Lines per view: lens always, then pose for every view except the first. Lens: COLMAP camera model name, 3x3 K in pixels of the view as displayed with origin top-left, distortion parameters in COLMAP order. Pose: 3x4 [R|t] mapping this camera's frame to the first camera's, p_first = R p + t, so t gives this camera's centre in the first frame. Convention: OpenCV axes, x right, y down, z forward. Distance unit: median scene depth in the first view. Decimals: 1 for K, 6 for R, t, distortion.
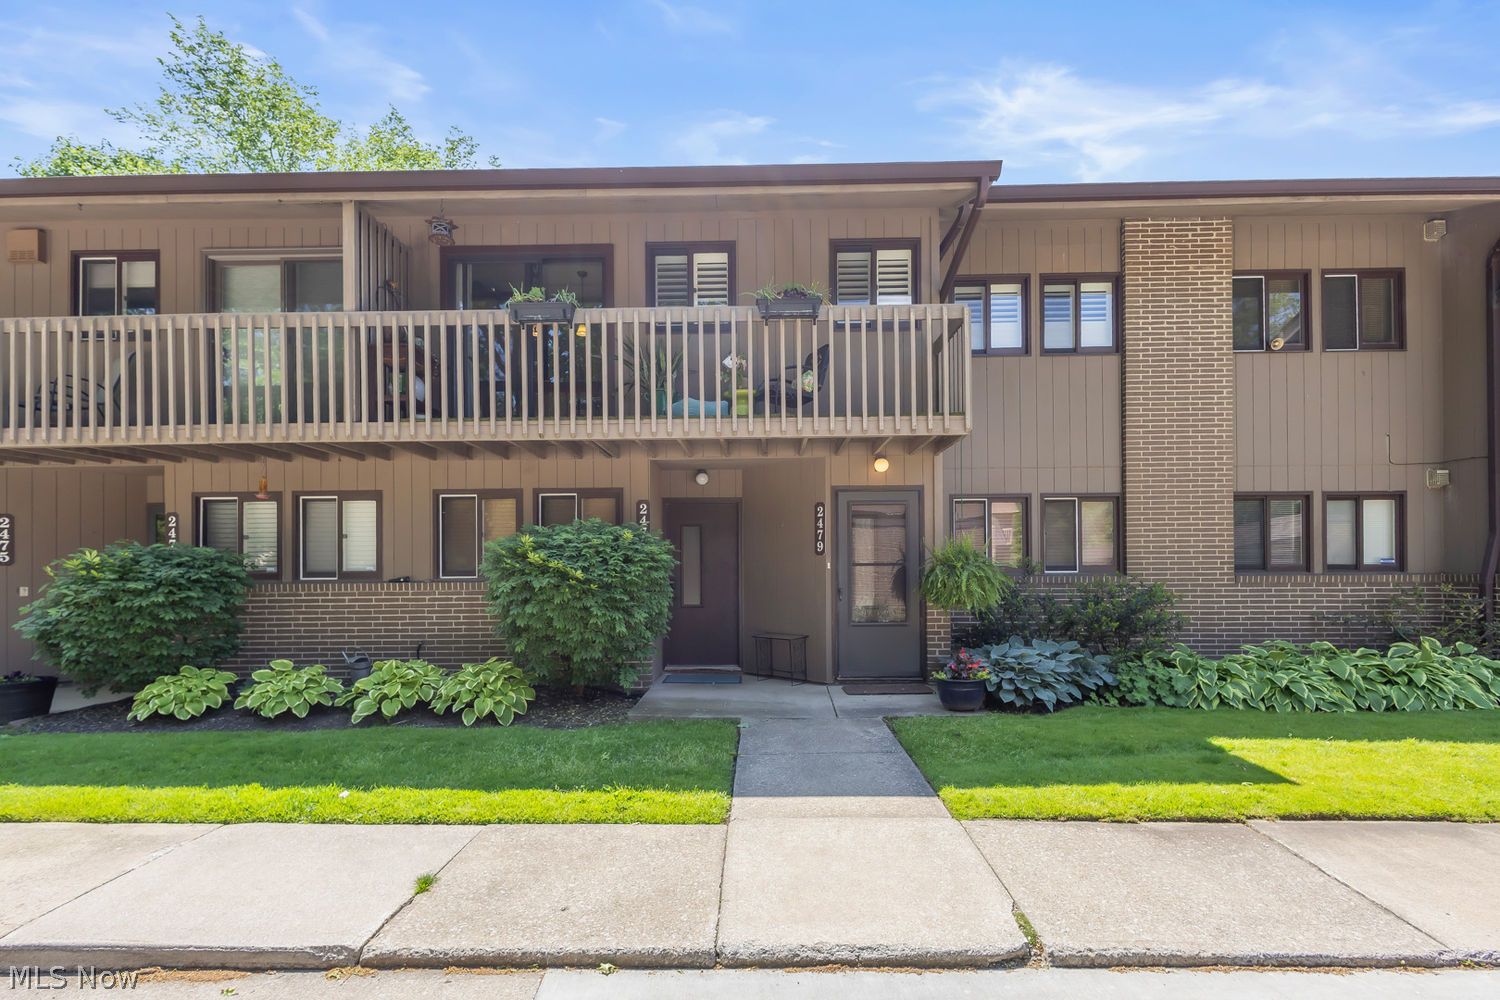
lens RADIAL K [[685.7, 0, 778.5], [0, 685.7, 563.3], [0, 0, 1]] dist [0.002058, -0.001503]
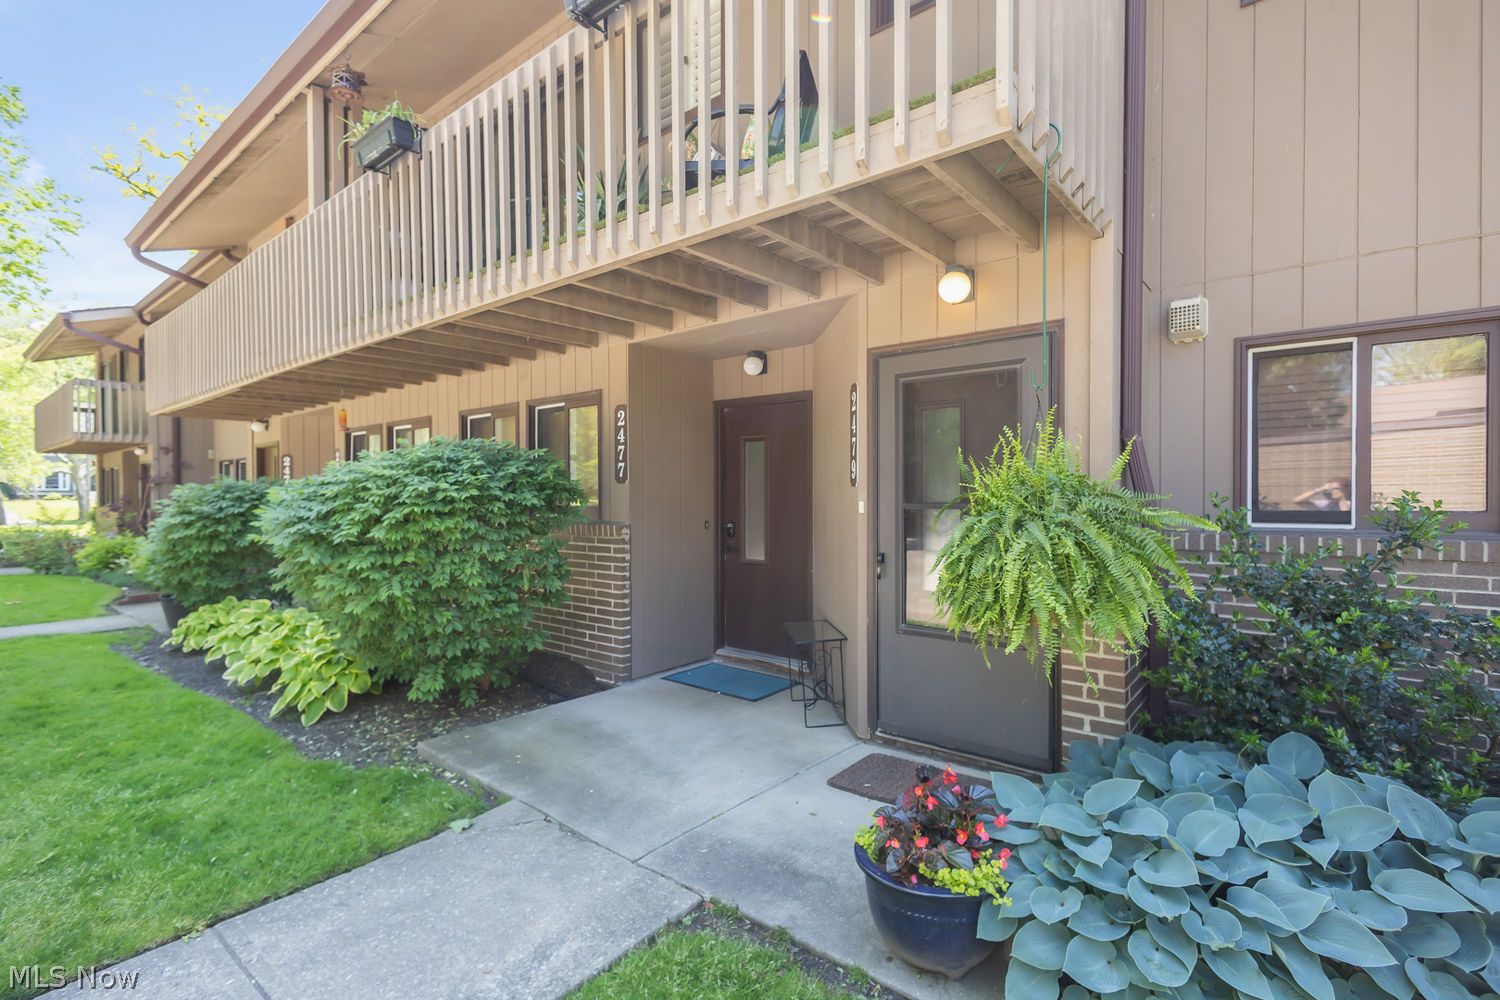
lens RADIAL K [[685.7, 0, 785.4], [0, 685.7, 496.5], [0, 0, 1]] dist [0.002058, -0.001503]
pose [[0.779323, 0.007841, -0.626573, 0.307784], [0.003910, 0.999841, 0.017376, -0.012102], [0.626610, -0.015991, 0.779169, 0.506750]]
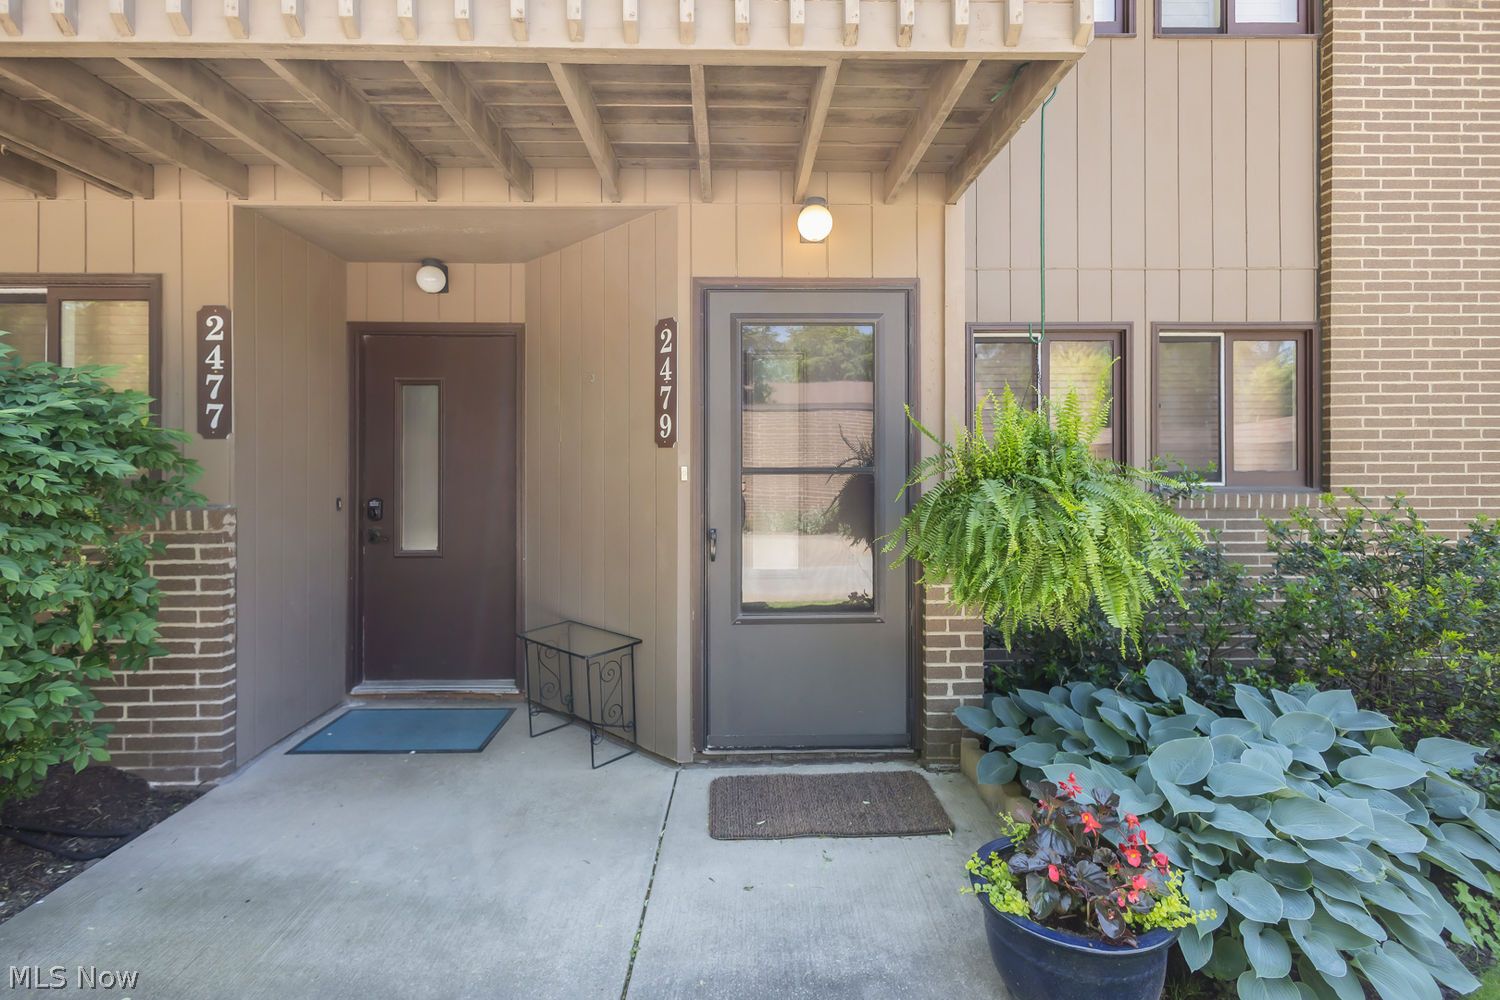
lens RADIAL K [[685.7, 0, 748.3], [0, 685.7, 457.4], [0, 0, 1]] dist [0.002058, -0.001503]
pose [[0.999957, 0.004920, 0.007843, 0.095887], [-0.004943, 0.999984, 0.002919, -0.006545], [-0.007828, -0.002957, 0.999965, 0.528360]]
